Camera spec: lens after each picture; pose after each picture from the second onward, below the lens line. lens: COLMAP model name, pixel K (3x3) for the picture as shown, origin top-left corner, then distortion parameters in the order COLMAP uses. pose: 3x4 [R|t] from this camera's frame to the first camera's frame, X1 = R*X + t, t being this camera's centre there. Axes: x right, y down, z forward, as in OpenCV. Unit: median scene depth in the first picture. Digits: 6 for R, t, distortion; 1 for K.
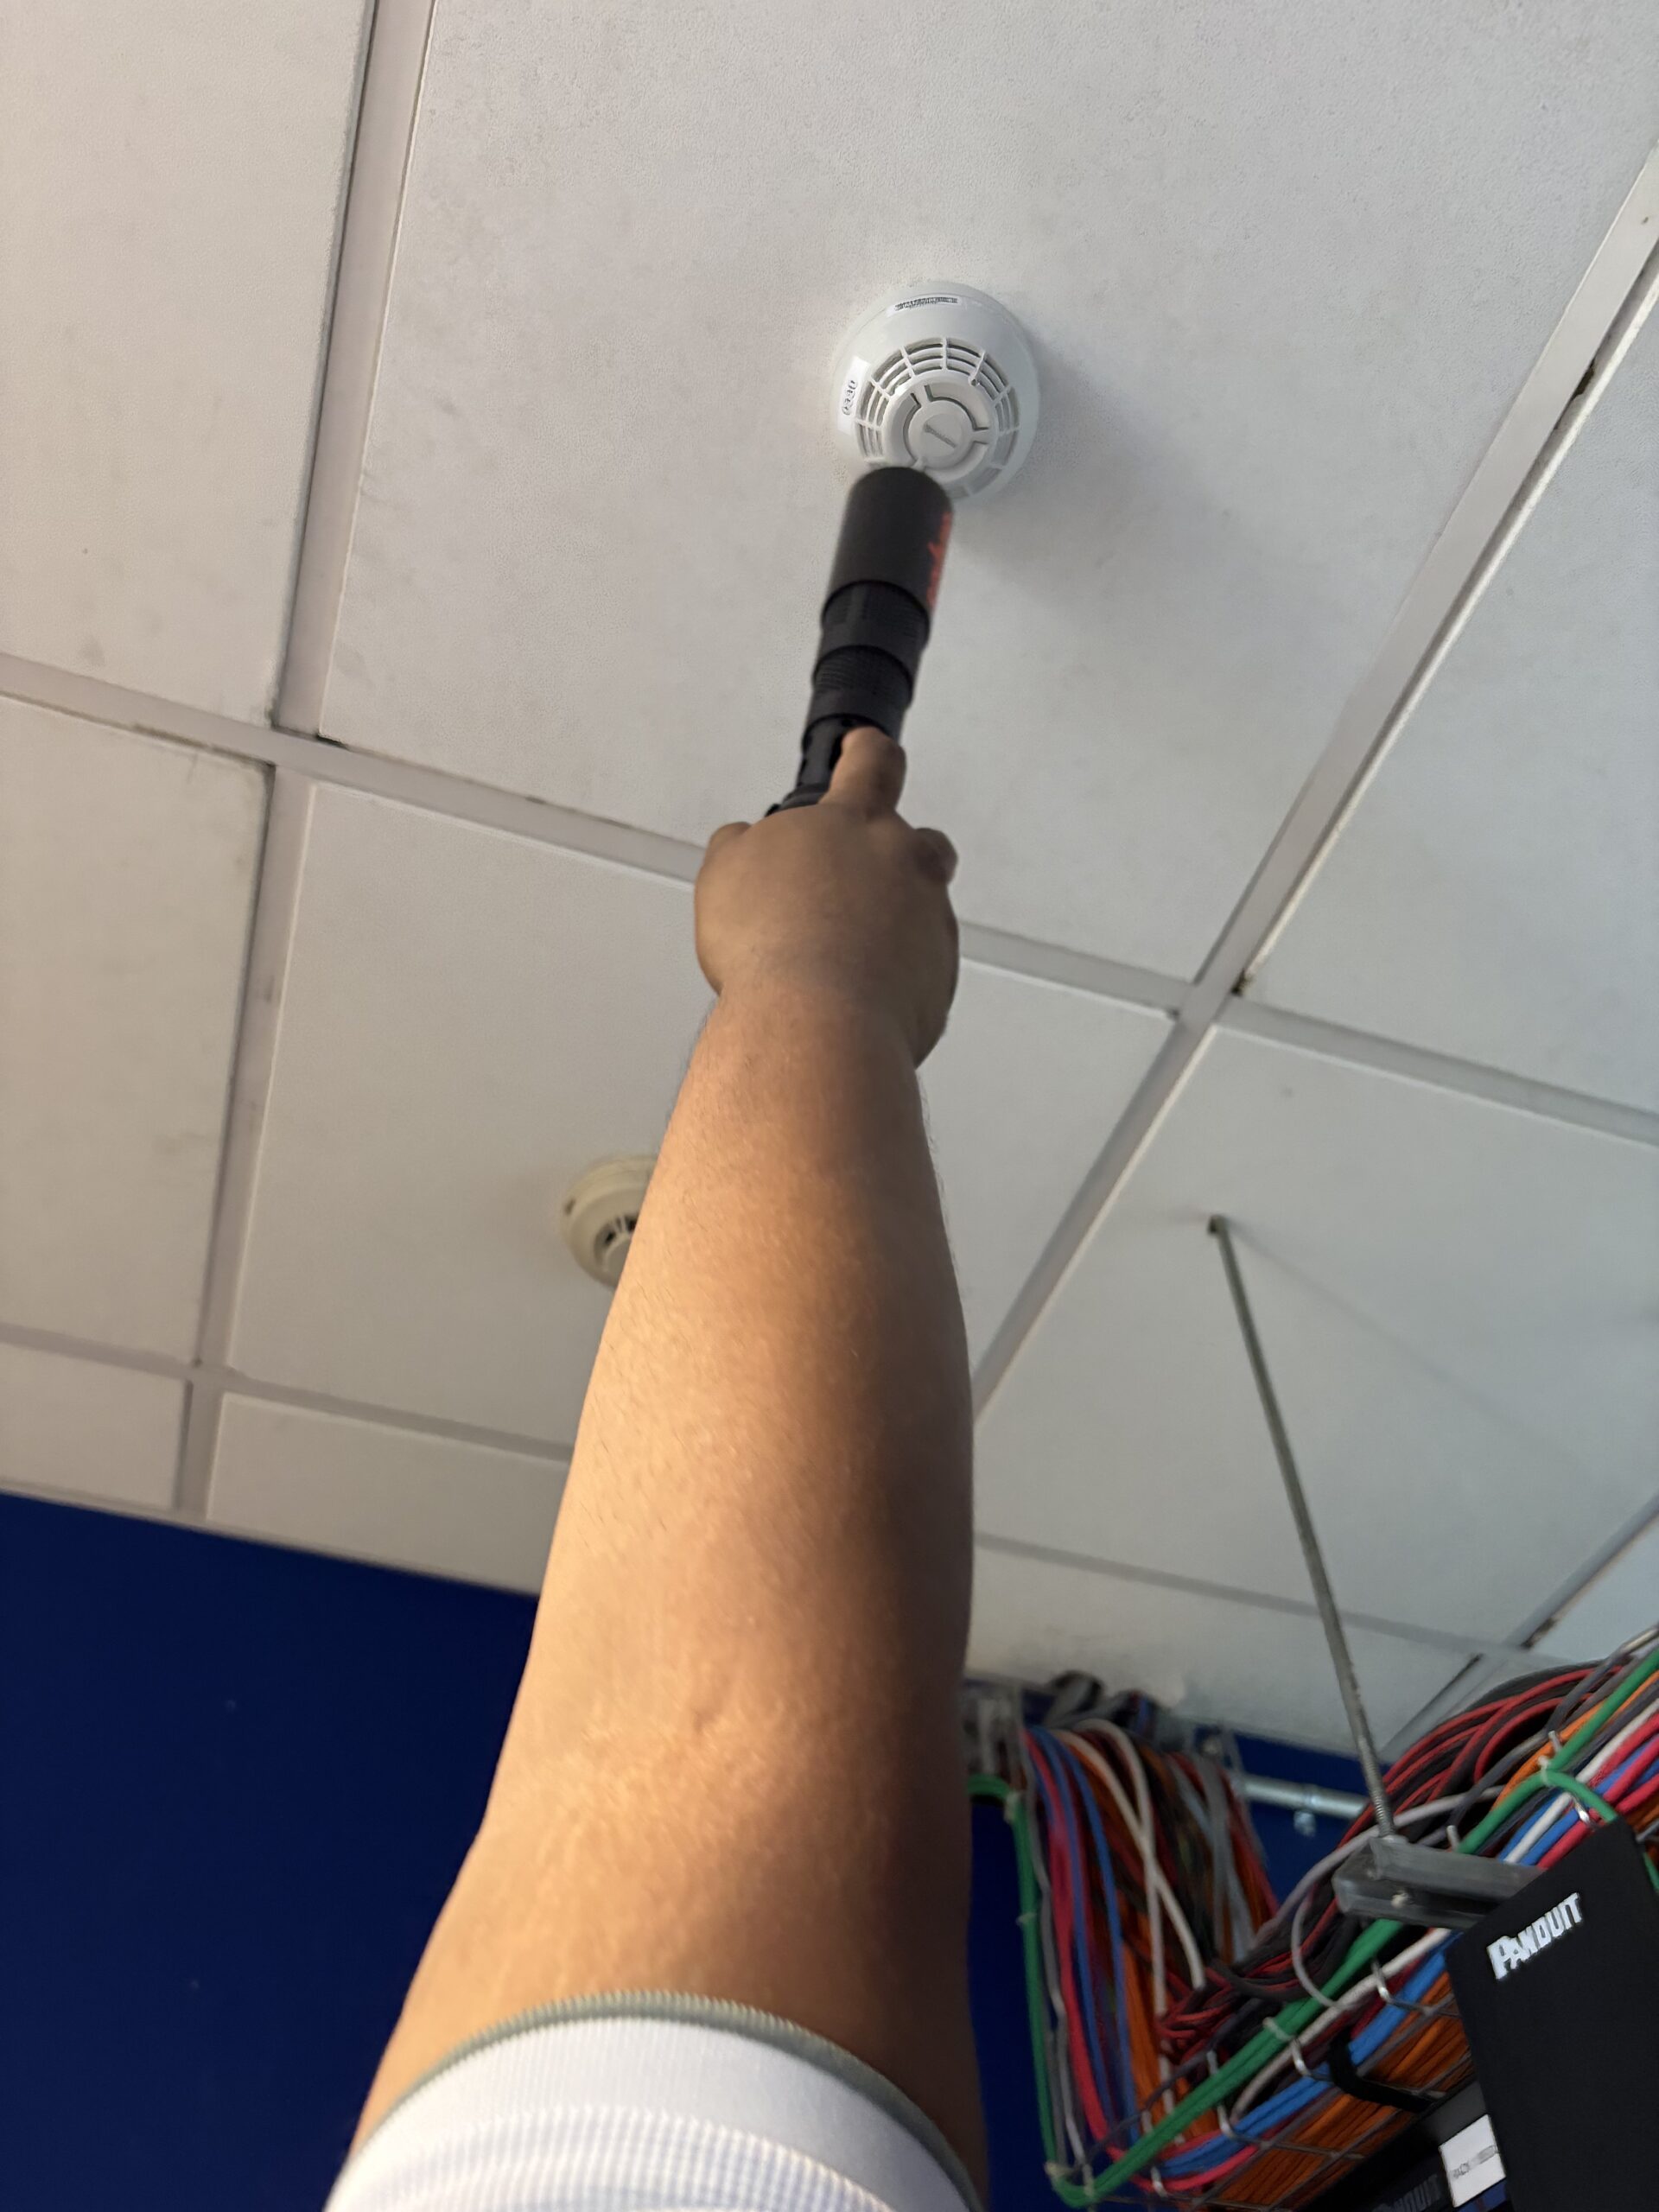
lens RADIAL K [[1716.1, 0, 829.5], [0, 1716.1, 1106.0], [0, 0, 1]] dist [-0.001923, 0.014469]
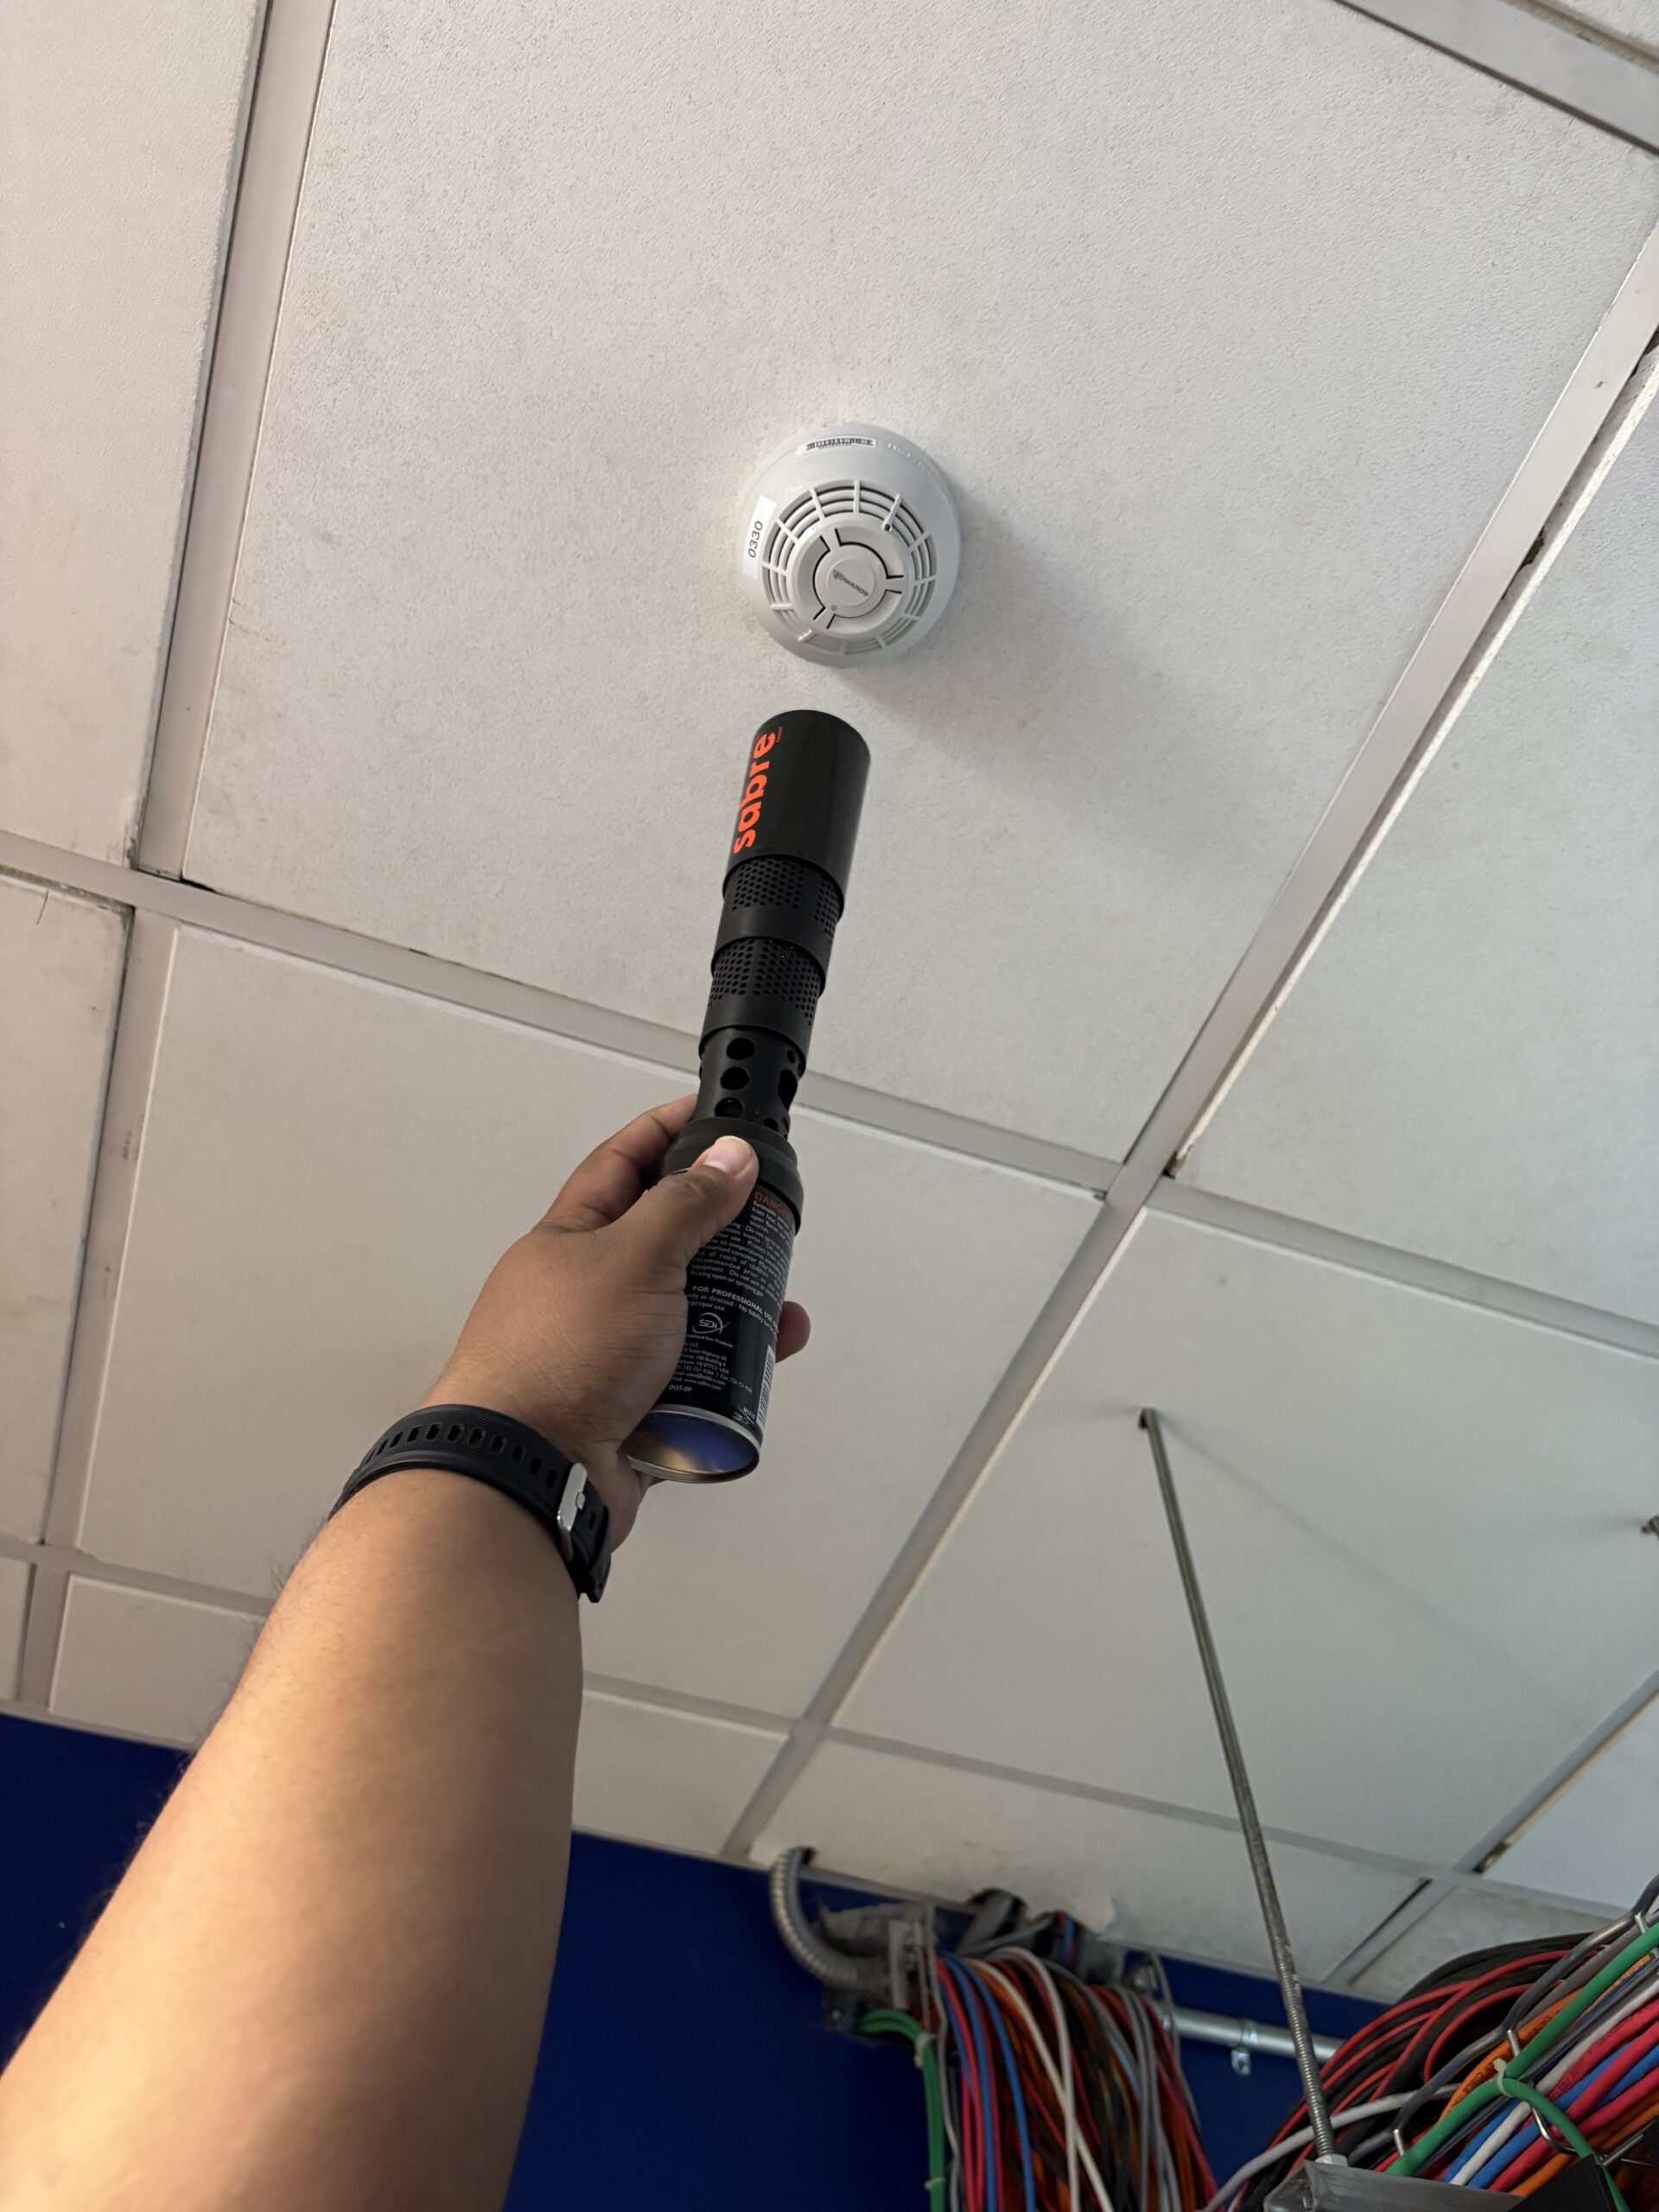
lens RADIAL K [[1654.8, 0, 829.5], [0, 1654.8, 1106.0], [0, 0, 1]] dist [0.011659, 0.003019]
pose [[0.999494, 0.026793, 0.017127, 0.039862], [-0.025385, 0.996651, -0.077729, -0.031917], [-0.019152, 0.077255, 0.996827, 0.108524]]
